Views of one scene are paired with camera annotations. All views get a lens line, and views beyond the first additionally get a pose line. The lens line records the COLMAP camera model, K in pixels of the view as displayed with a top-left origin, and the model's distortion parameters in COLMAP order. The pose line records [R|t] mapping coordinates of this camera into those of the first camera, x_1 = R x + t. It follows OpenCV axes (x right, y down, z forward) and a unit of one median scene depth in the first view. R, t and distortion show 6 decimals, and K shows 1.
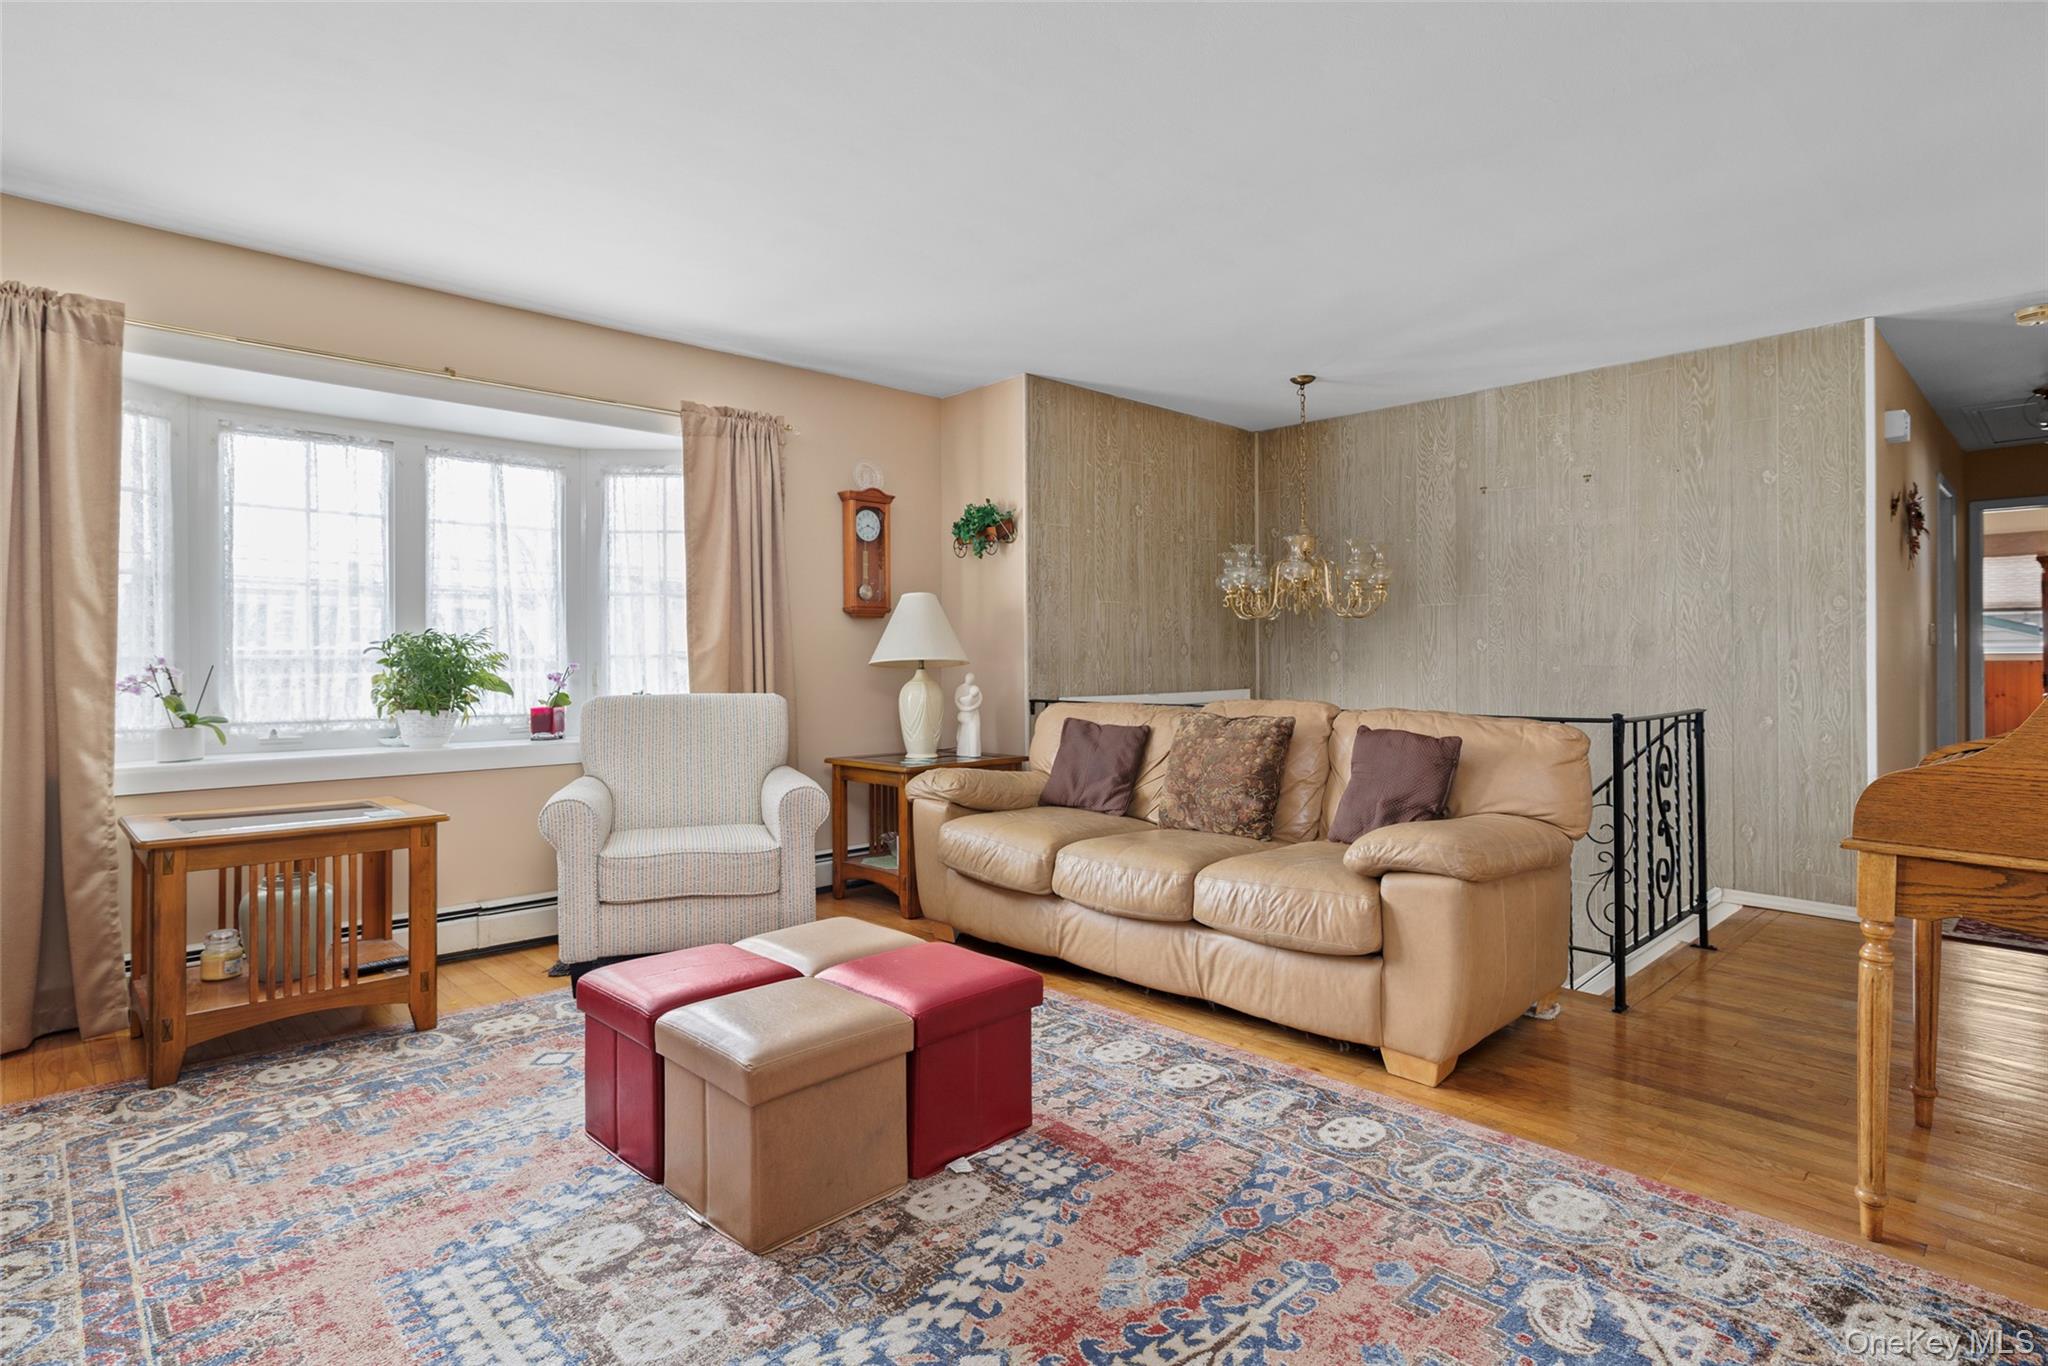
lens RADIAL K [[1017.6, 0, 1006.3], [0, 1017.6, 659.1], [0, 0, 1]] dist [-0.005056, 0.001959]
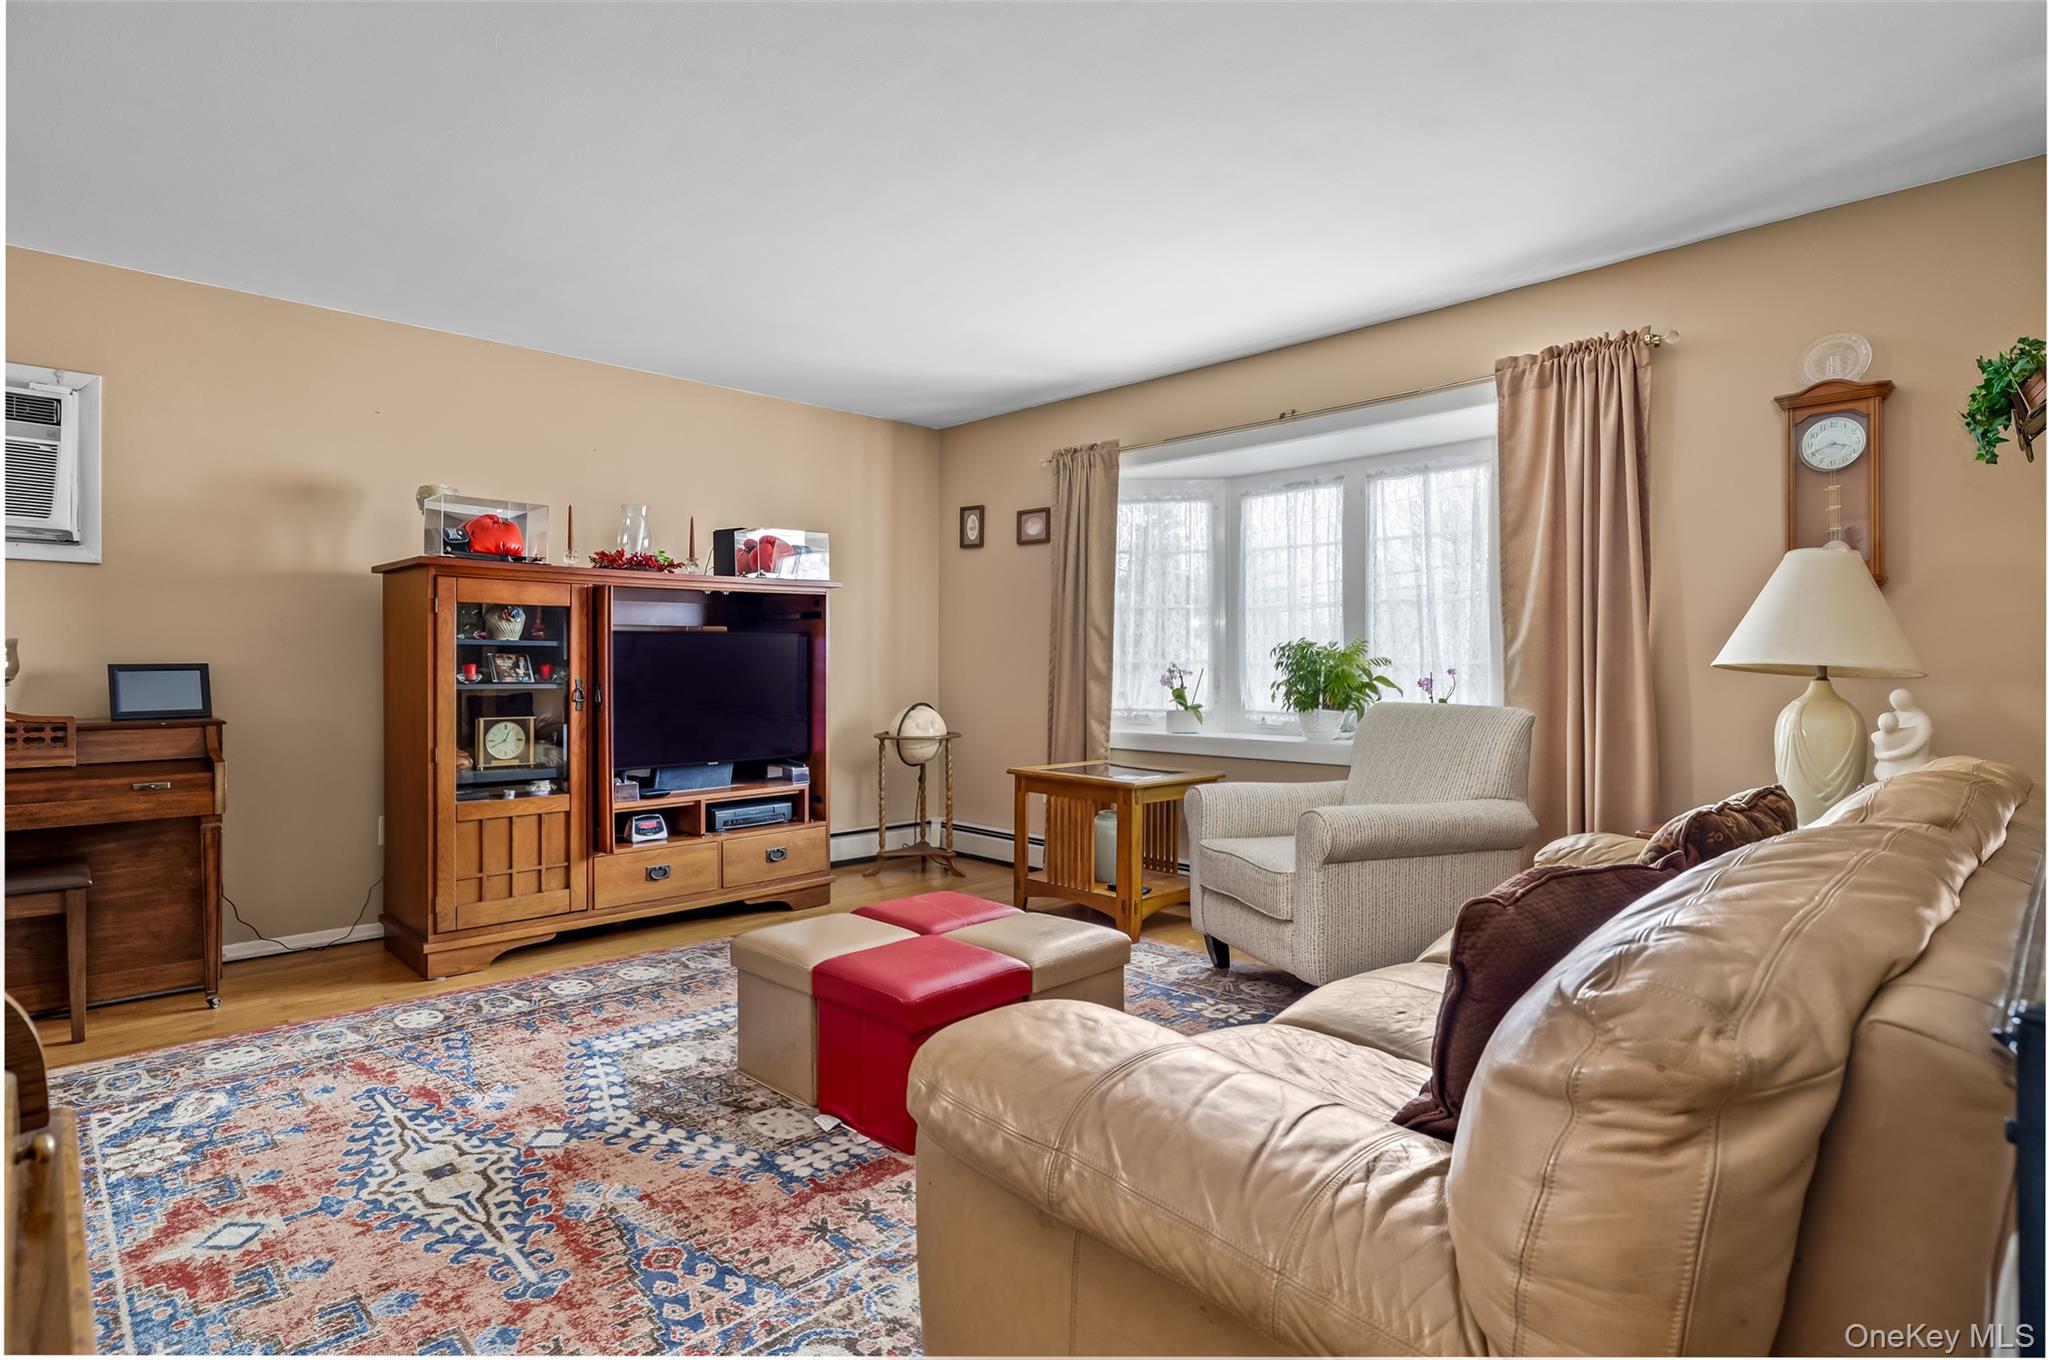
lens RADIAL K [[1039.1, 0, 1054.0], [0, 1039.1, 669.9], [0, 0, 1]] dist [-0.009412, 0.003910]
pose [[0.043710, 0.005434, -0.999029, 0.826092], [-0.001012, 0.999985, 0.005395, 0.001901], [0.999044, 0.000775, 0.043715, 0.909437]]
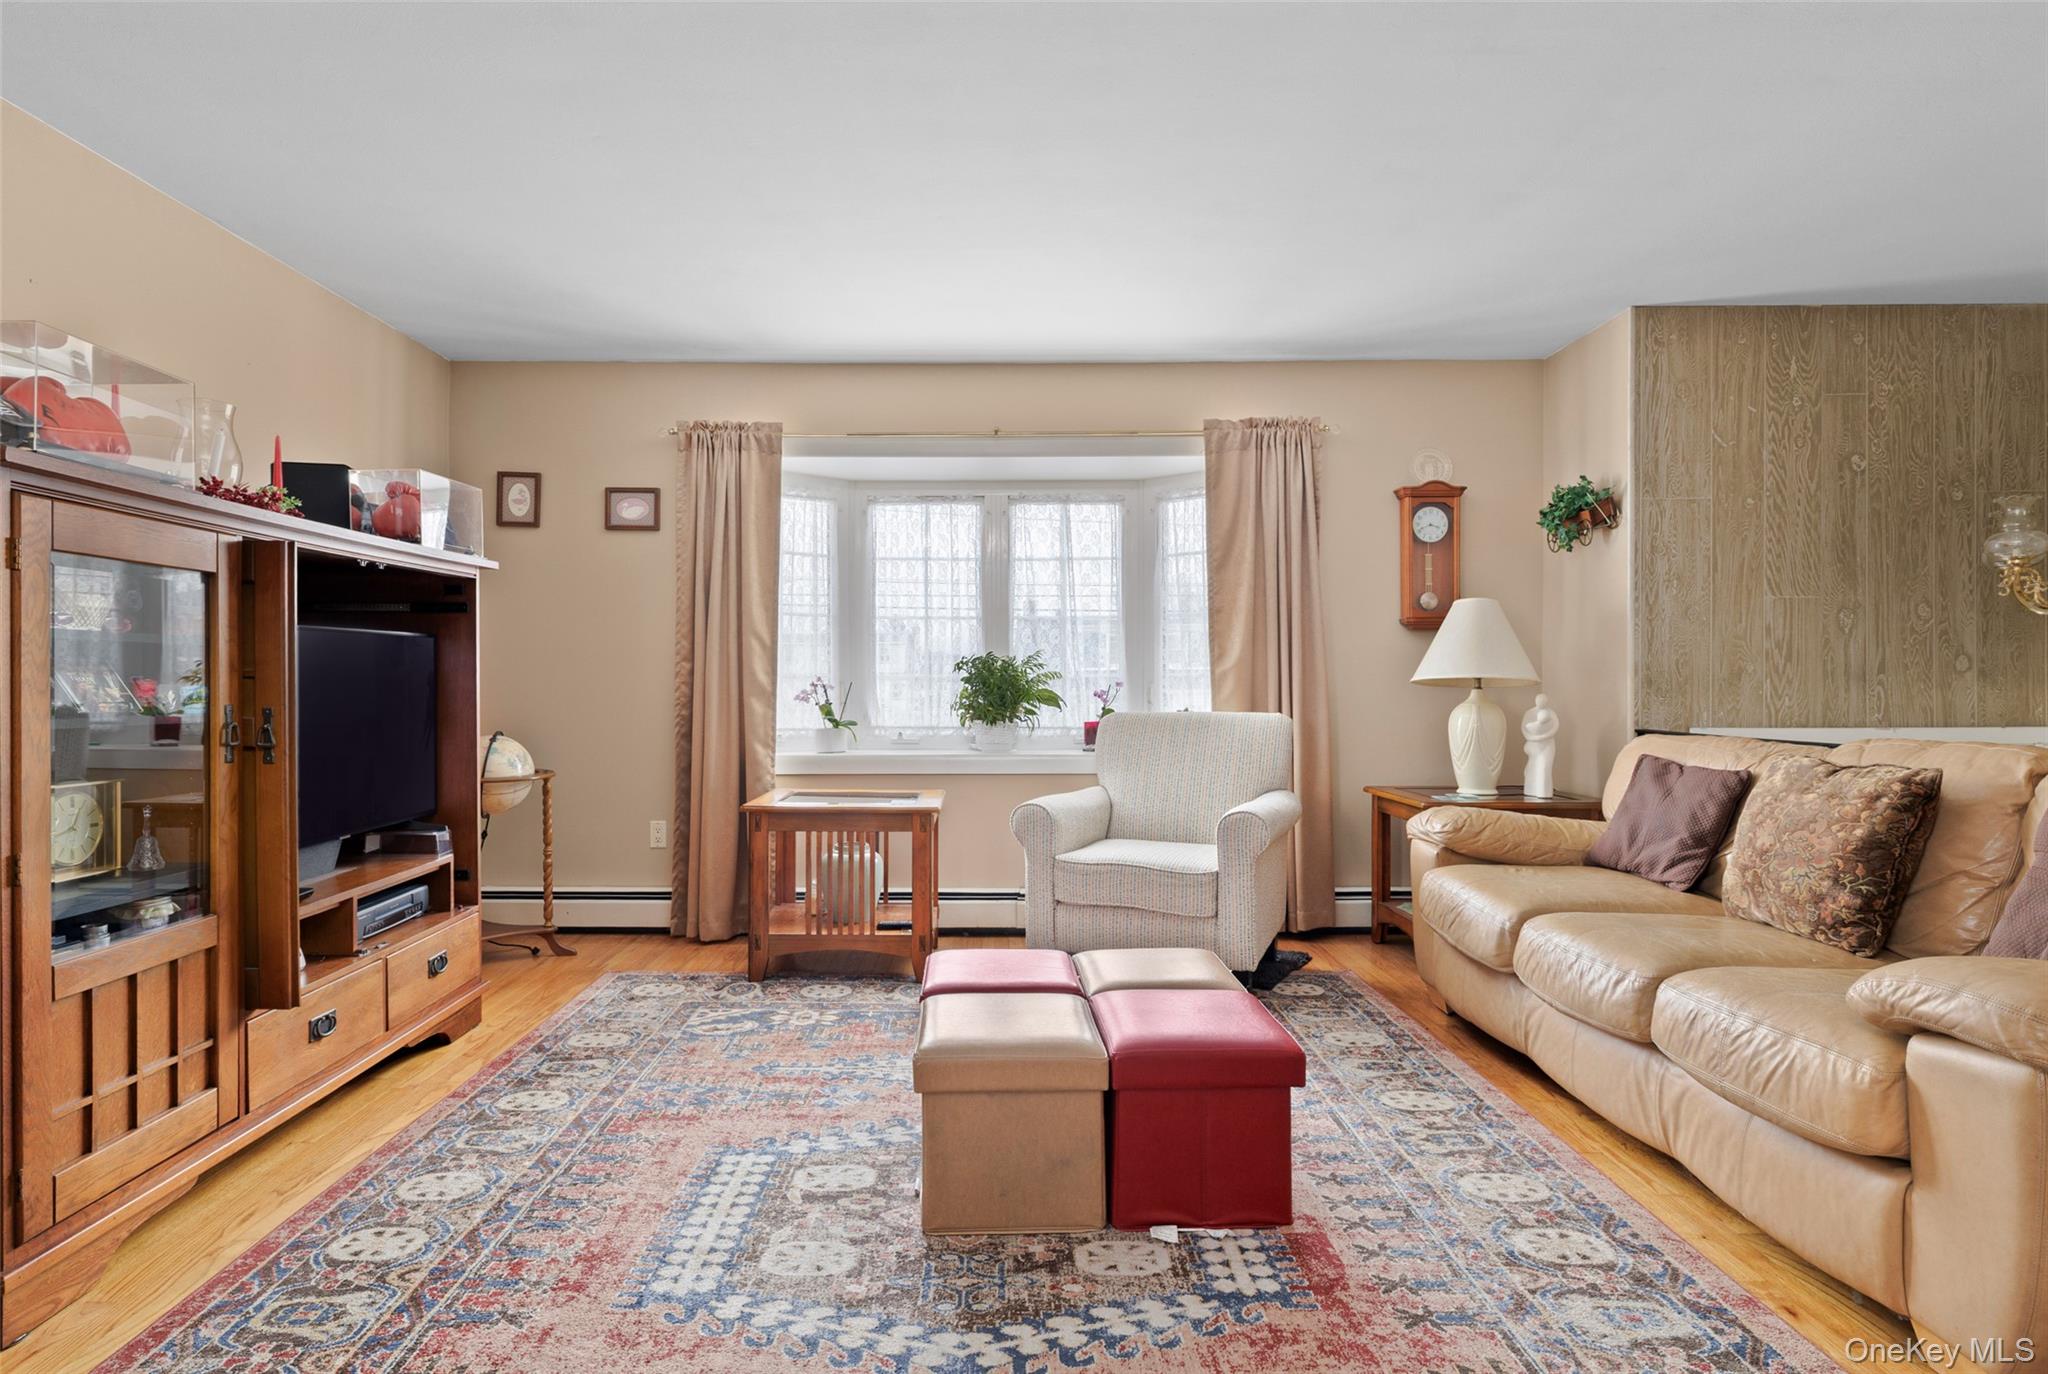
lens RADIAL K [[1038.8, 0, 1002.7], [0, 1038.8, 687.8], [0, 0, 1]] dist [-0.006490, 0.004156]
pose [[0.731694, 0.006382, -0.681603, 0.364187], [-0.000011, 0.999956, 0.009351, 0.001281], [0.681633, -0.006835, 0.731662, 0.170763]]
